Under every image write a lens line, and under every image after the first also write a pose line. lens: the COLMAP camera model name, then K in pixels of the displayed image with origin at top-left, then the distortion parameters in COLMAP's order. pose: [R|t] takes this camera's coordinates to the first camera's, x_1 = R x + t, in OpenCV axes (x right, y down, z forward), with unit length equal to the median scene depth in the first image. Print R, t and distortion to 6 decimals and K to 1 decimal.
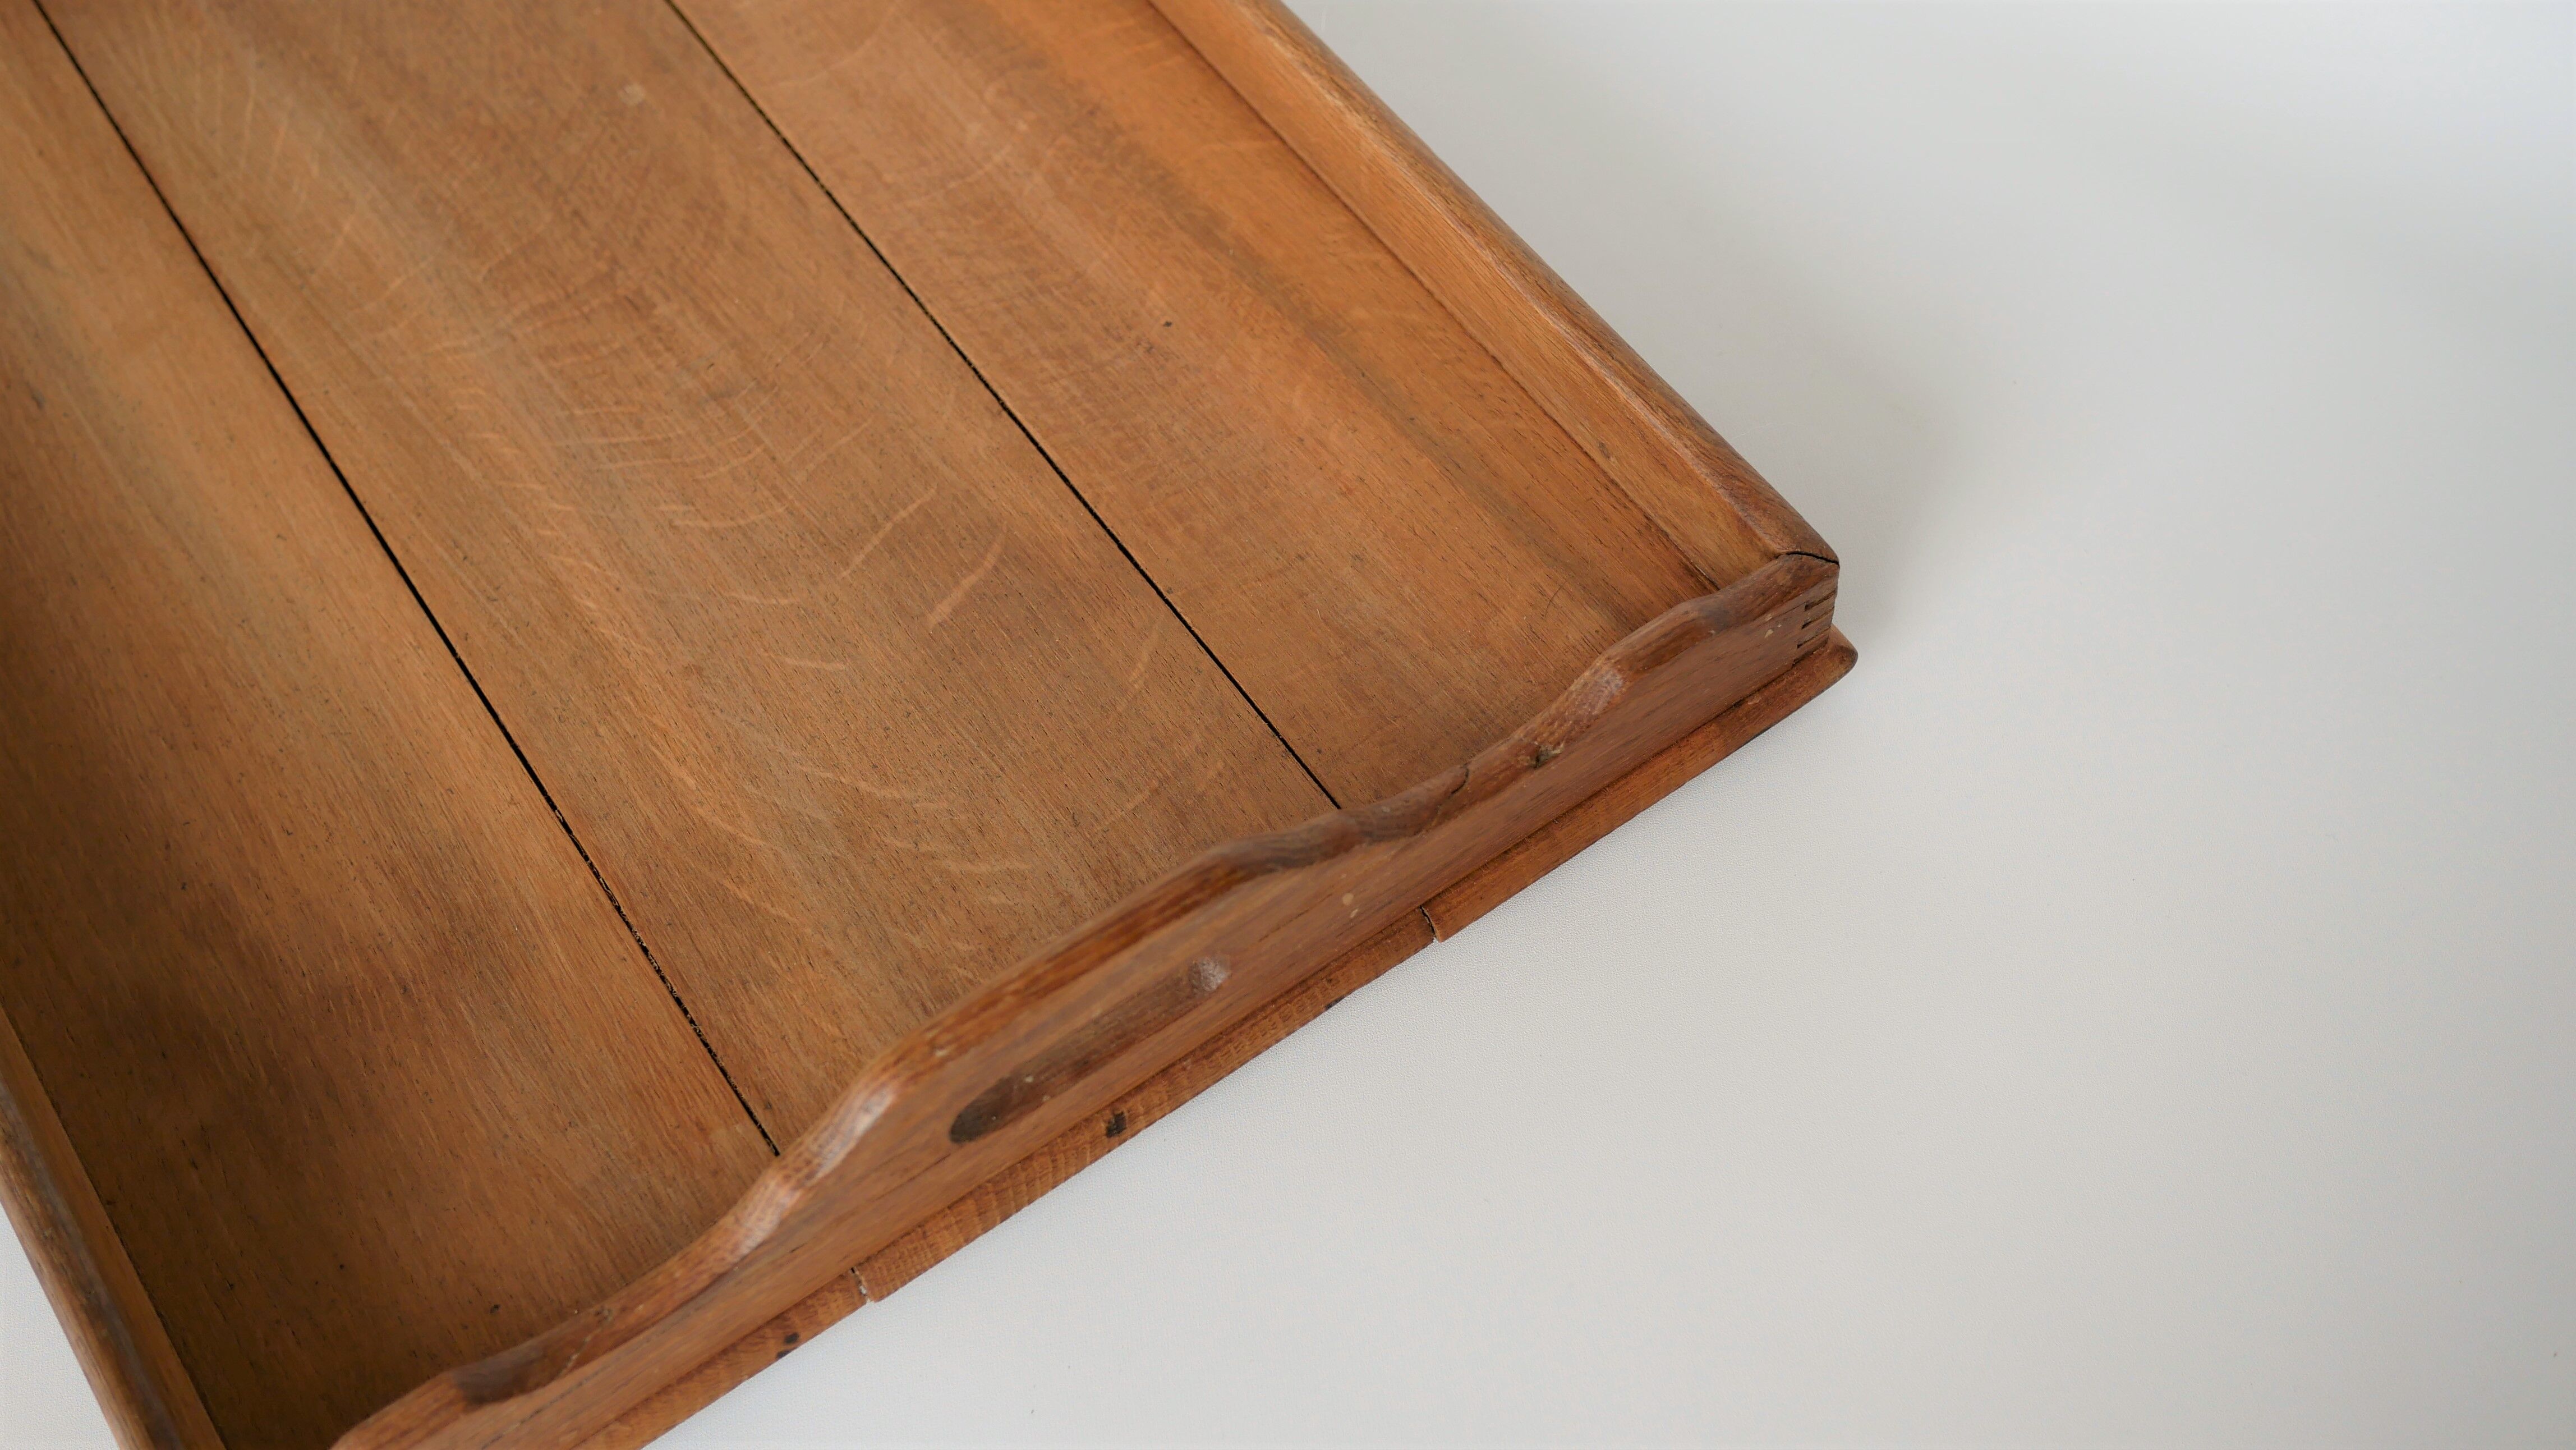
lens RADIAL K [[2969.7, 0, 1288.0], [0, 2969.7, 725.0], [0, 0, 1]] dist [-0.034225, 0.013314]
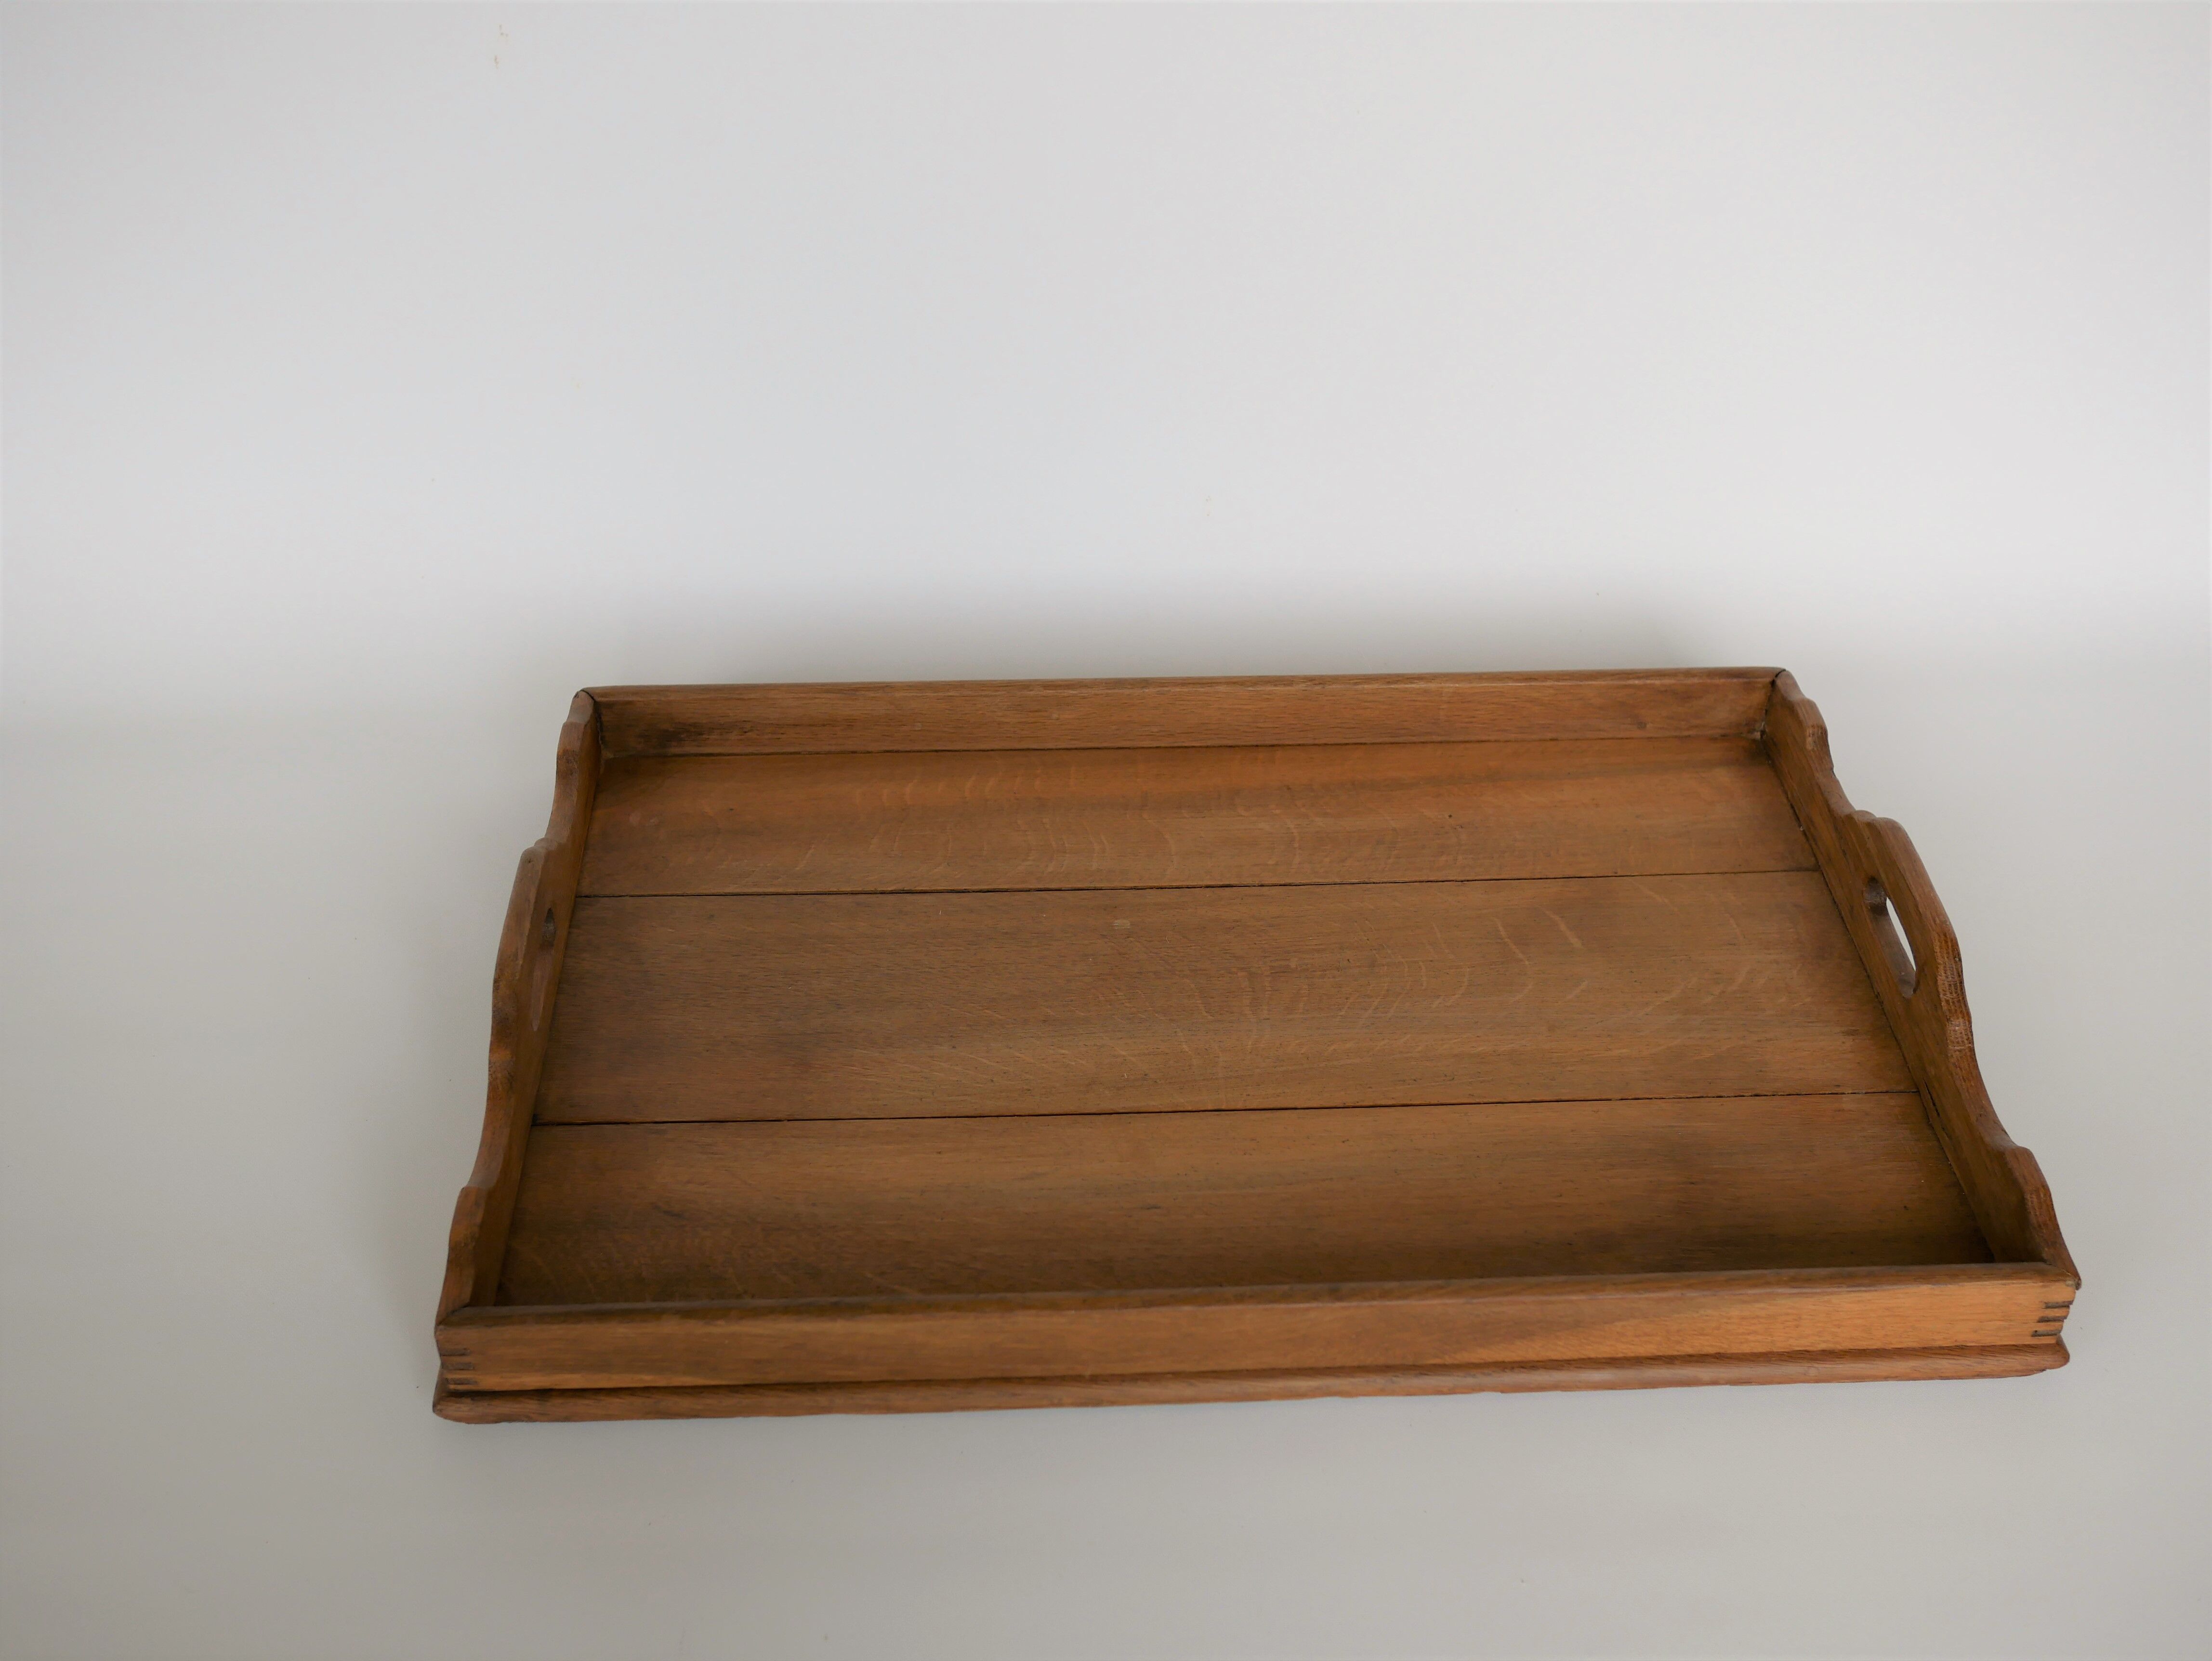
lens RADIAL K [[2507.2, 0, 1106.0], [0, 2507.2, 830.5], [0, 0, 1]] dist [-0.026476, 0.003055]
pose [[0.525504, -0.468861, 0.709940, -1.302273], [0.697438, 0.715302, -0.043847, -0.216007], [-0.487264, 0.518181, 0.702896, 0.013121]]
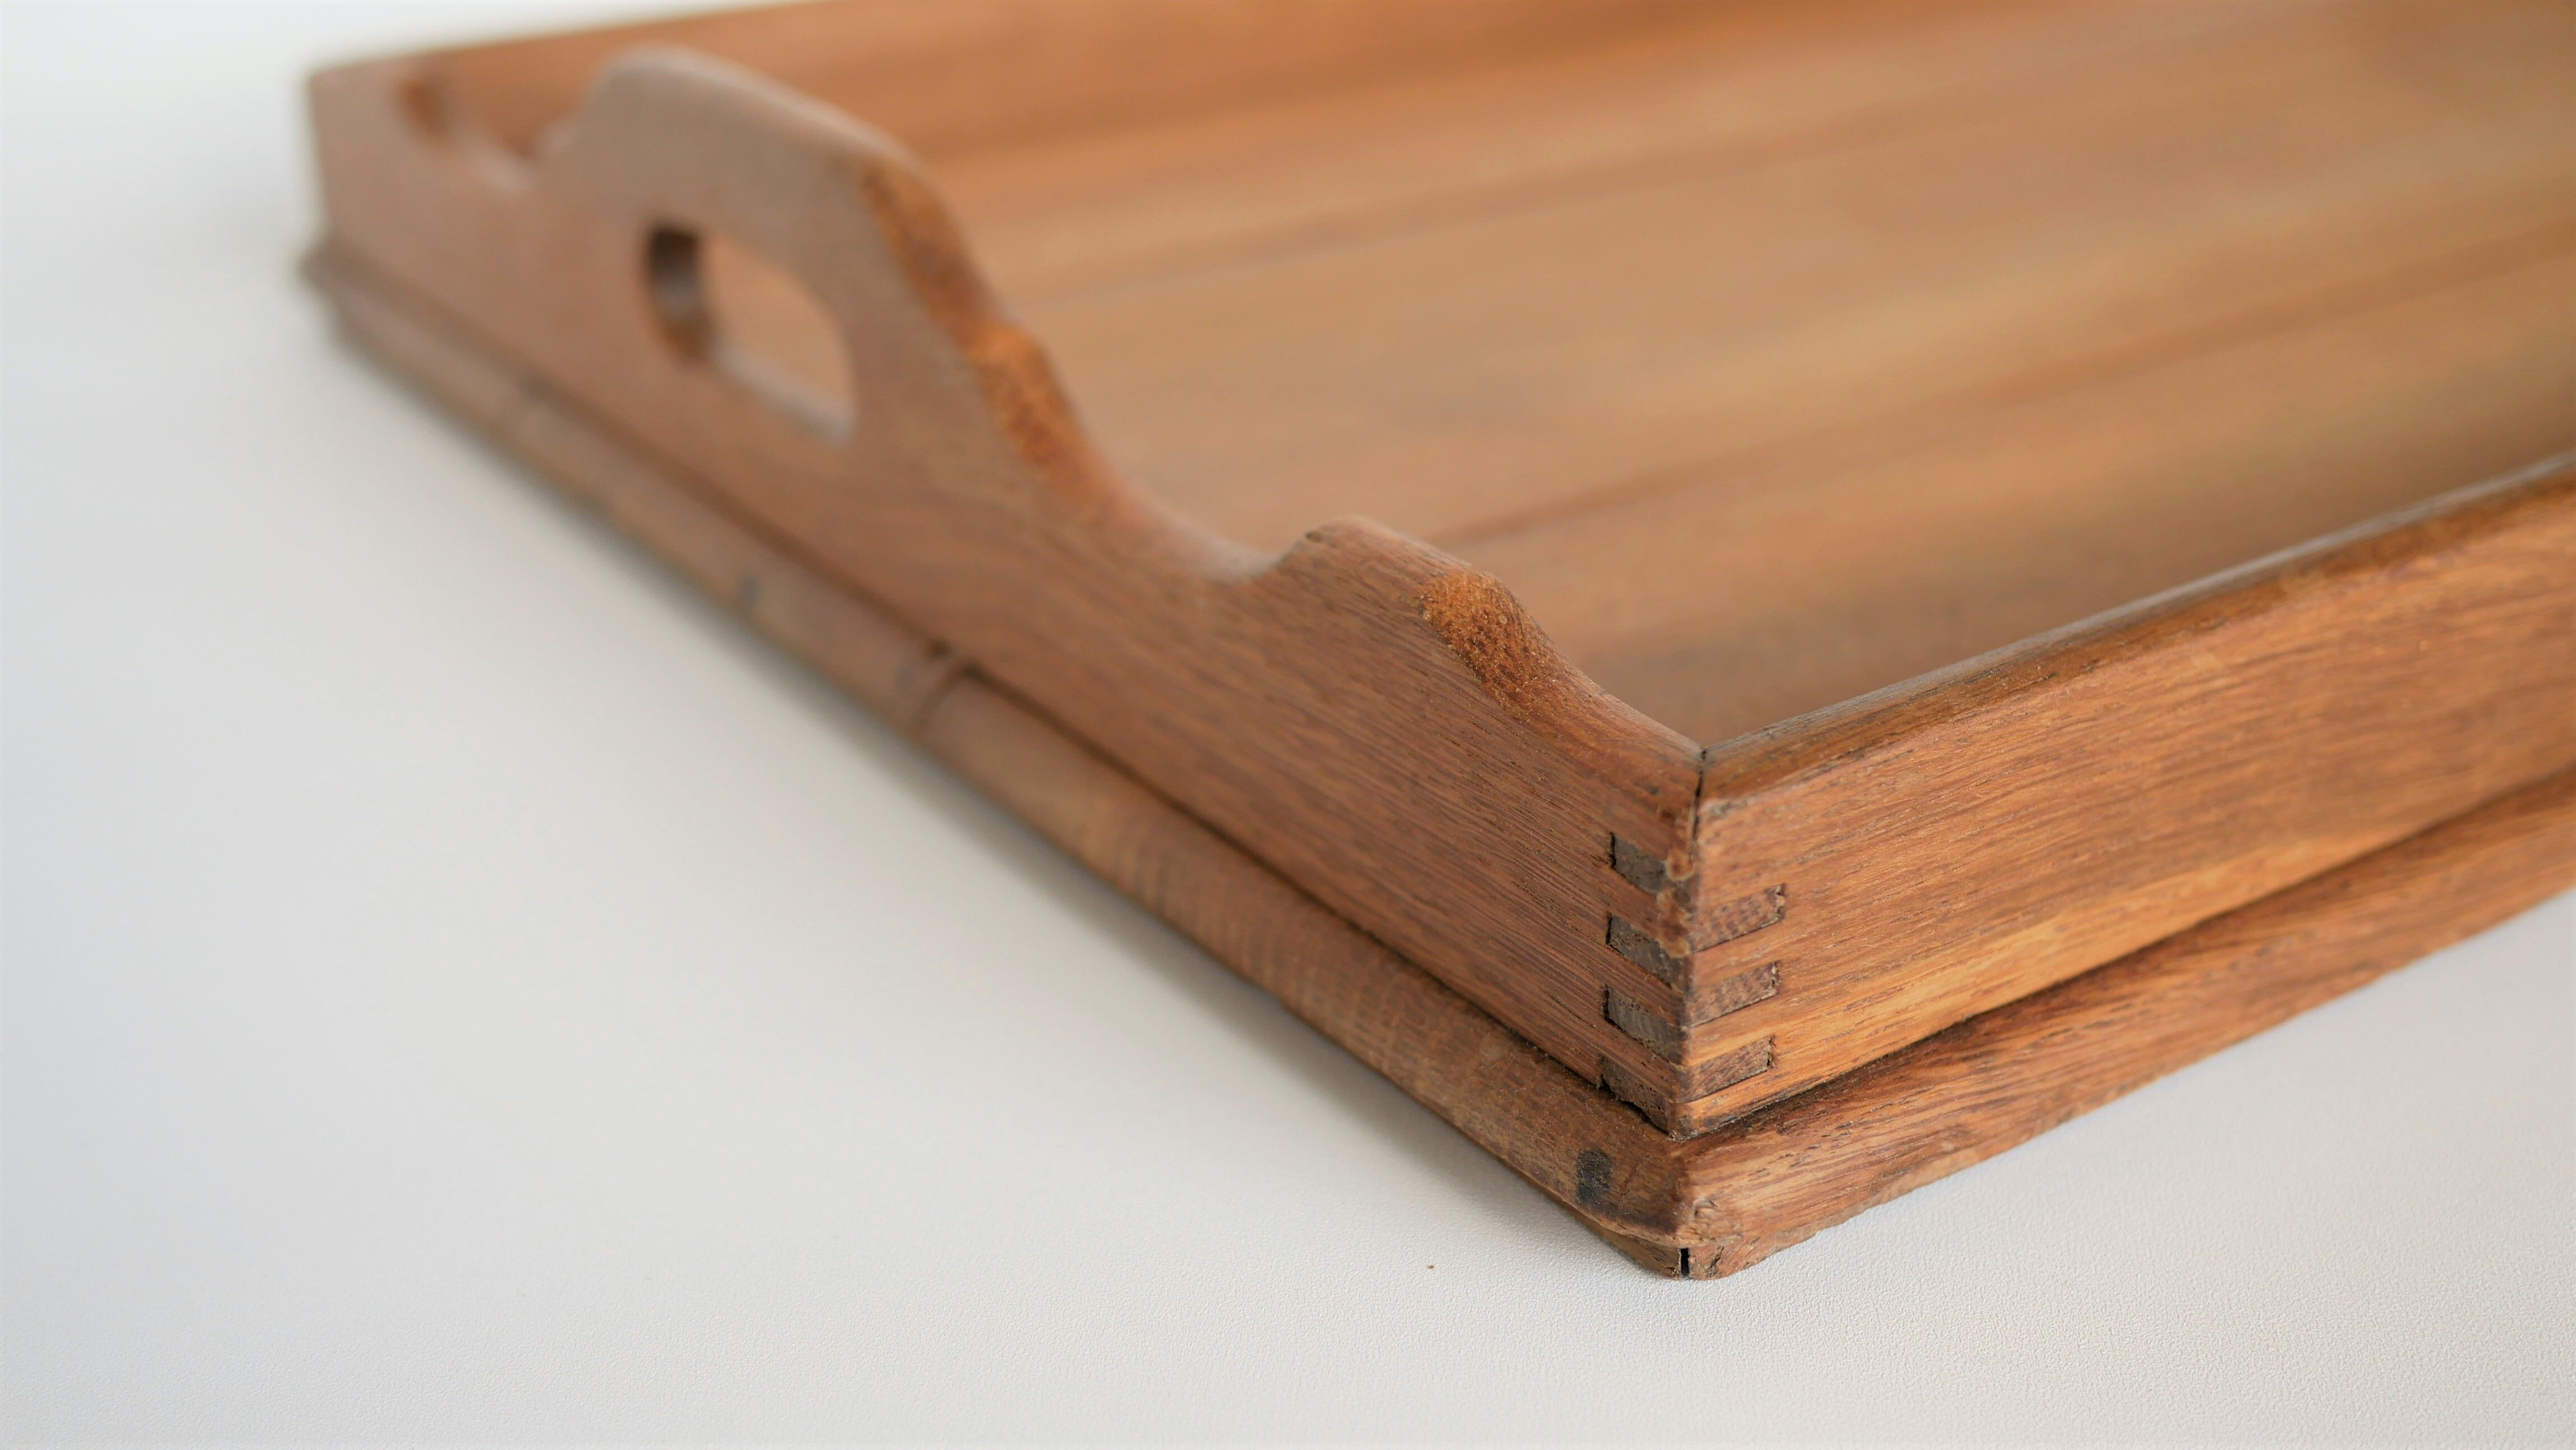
lens RADIAL K [[2969.7, 0, 1288.0], [0, 2969.7, 725.0], [0, 0, 1]] dist [-0.034225, 0.013314]
pose [[0.005599, -0.366768, 0.930295, -1.057783], [0.856376, 0.482105, 0.184916, -0.433473], [-0.516322, 0.795648, 0.316791, 1.037953]]
